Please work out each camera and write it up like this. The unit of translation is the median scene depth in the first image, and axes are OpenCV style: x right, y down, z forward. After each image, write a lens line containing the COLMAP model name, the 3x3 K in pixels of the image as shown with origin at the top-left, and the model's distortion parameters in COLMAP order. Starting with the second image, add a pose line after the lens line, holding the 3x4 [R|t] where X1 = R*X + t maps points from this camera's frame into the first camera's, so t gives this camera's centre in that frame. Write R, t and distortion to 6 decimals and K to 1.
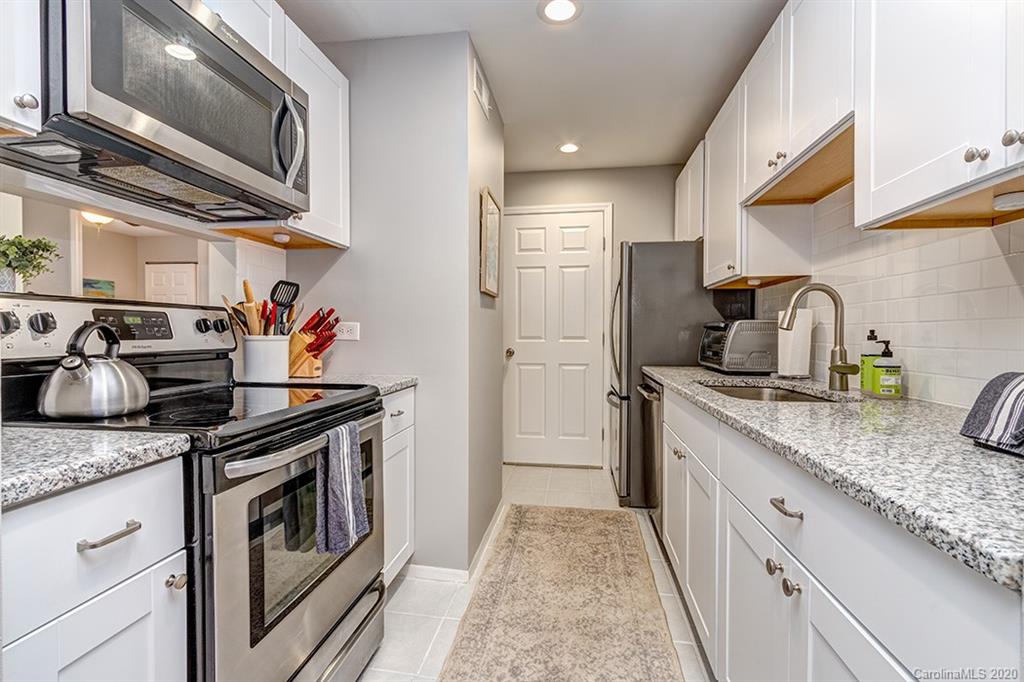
lens RADIAL K [[466.5, 0, 509.7], [0, 466.5, 339.9], [0, 0, 1]] dist [0.001412, -0.000745]
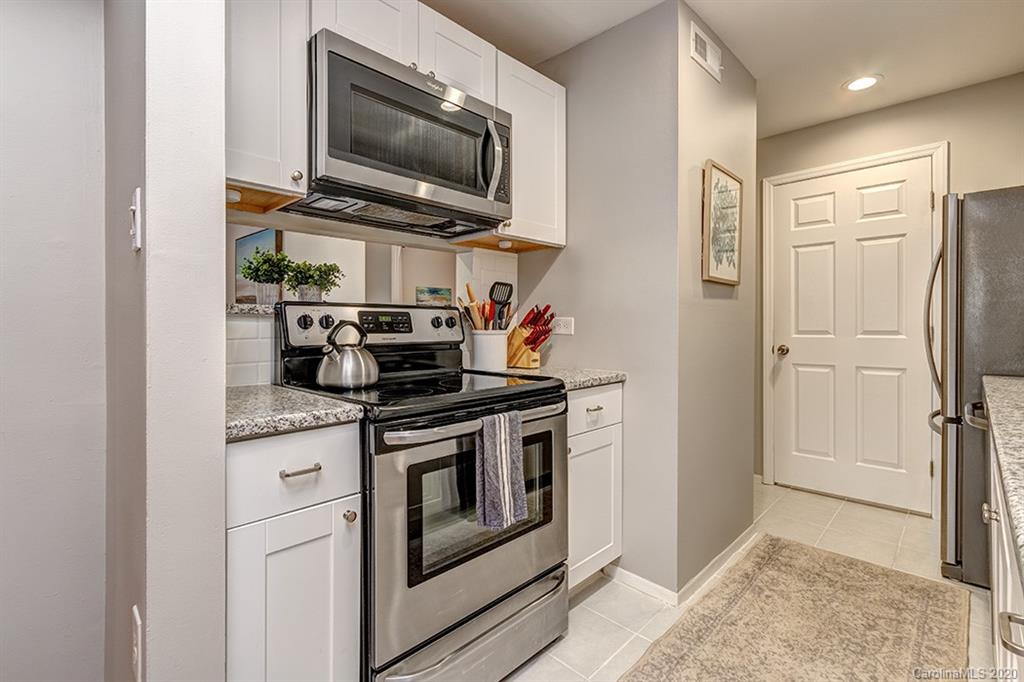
lens RADIAL K [[472.5, 0, 509.6], [0, 472.5, 327.7], [0, 0, 1]] dist [0.000400, -0.000213]
pose [[0.809711, -0.003419, -0.586819, 0.221272], [-0.004665, 0.999914, -0.012262, -0.001404], [0.586811, 0.012666, 0.809625, 0.087759]]
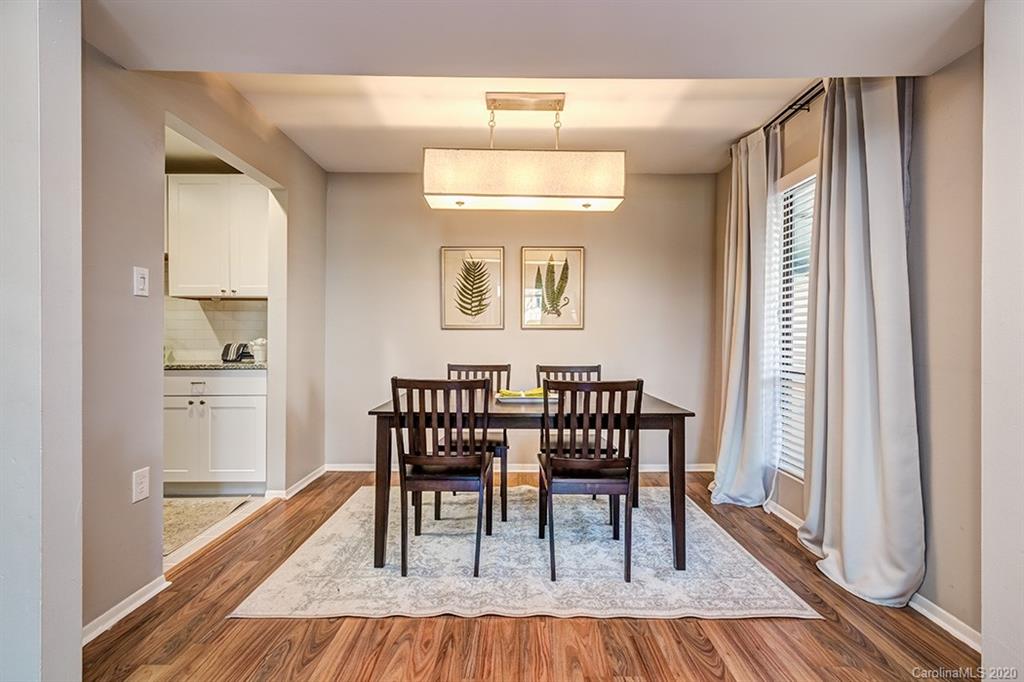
lens RADIAL K [[466.5, 0, 509.7], [0, 466.5, 339.9], [0, 0, 1]] dist [0.001412, -0.000745]
pose [[-0.150054, -0.009700, 0.988630, -1.695035], [0.008229, 0.999905, 0.011060, 0.005209], [-0.988644, 0.009795, -0.149960, -0.426628]]
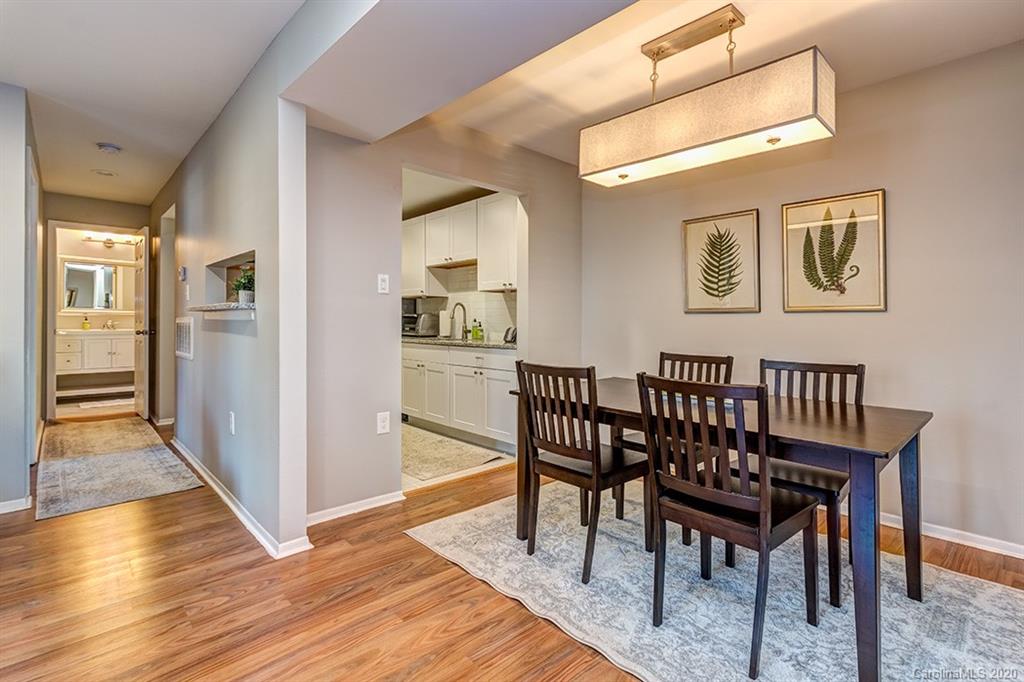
lens RADIAL K [[473.5, 0, 508.2], [0, 473.5, 317.6], [0, 0, 1]] dist [0.000949, 0.000123]
pose [[0.621941, 0.003722, 0.783055, -1.488387], [0.008956, 0.999889, -0.011866, 0.010682], [-0.783013, 0.014393, 0.621839, -1.097974]]
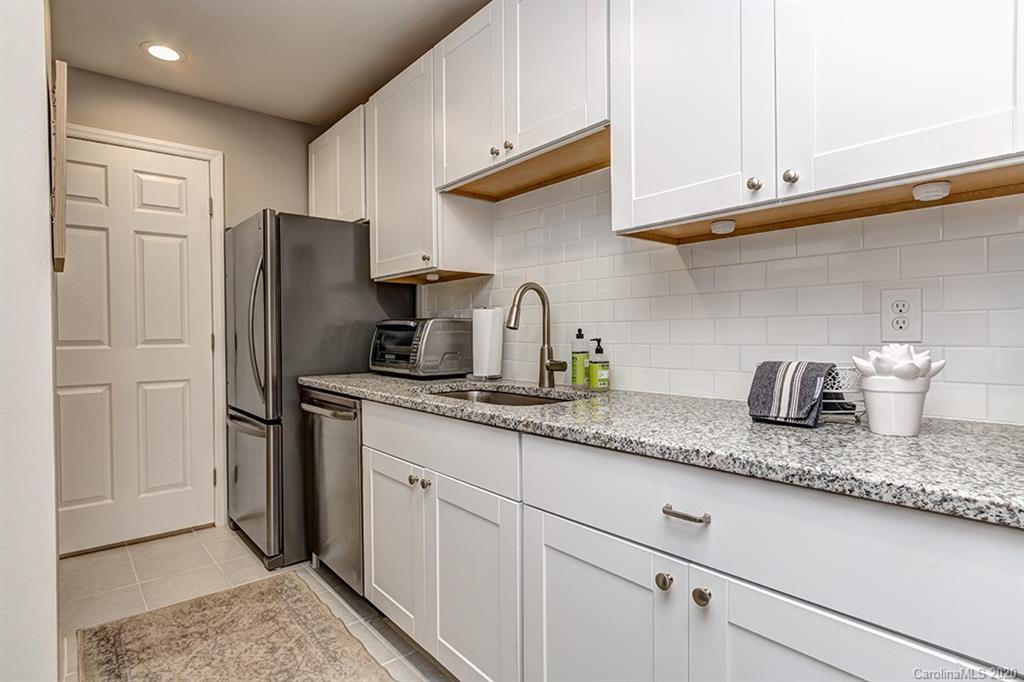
lens RADIAL K [[530.7, 0, 512.0], [0, 530.7, 341.0], [0, 0, 1]] dist [-0.001766, -0.001092]
pose [[0.657695, -0.016896, 0.753094, -0.230255], [0.017756, 0.999818, 0.006925, -0.004053], [-0.753075, 0.008818, 0.657876, 0.283219]]
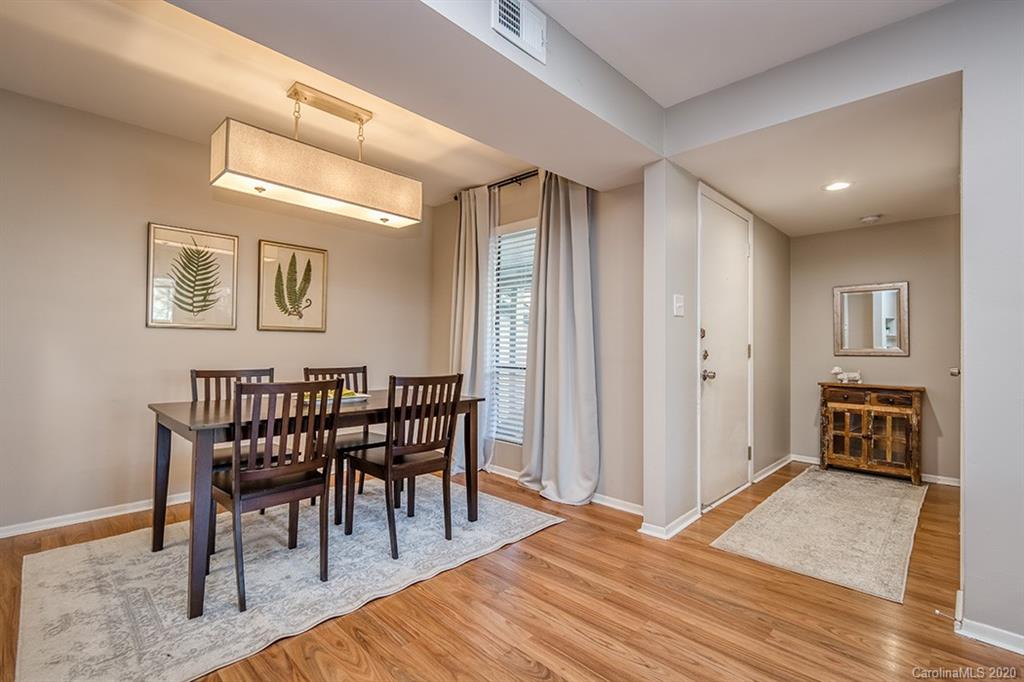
lens RADIAL K [[466.5, 0, 509.7], [0, 466.5, 339.9], [0, 0, 1]] dist [0.001412, -0.000745]
pose [[-0.813471, -0.005270, 0.581582, -1.563142], [-0.006941, 0.999976, -0.000647, 0.014268], [-0.581564, -0.004563, -0.813488, 0.186373]]
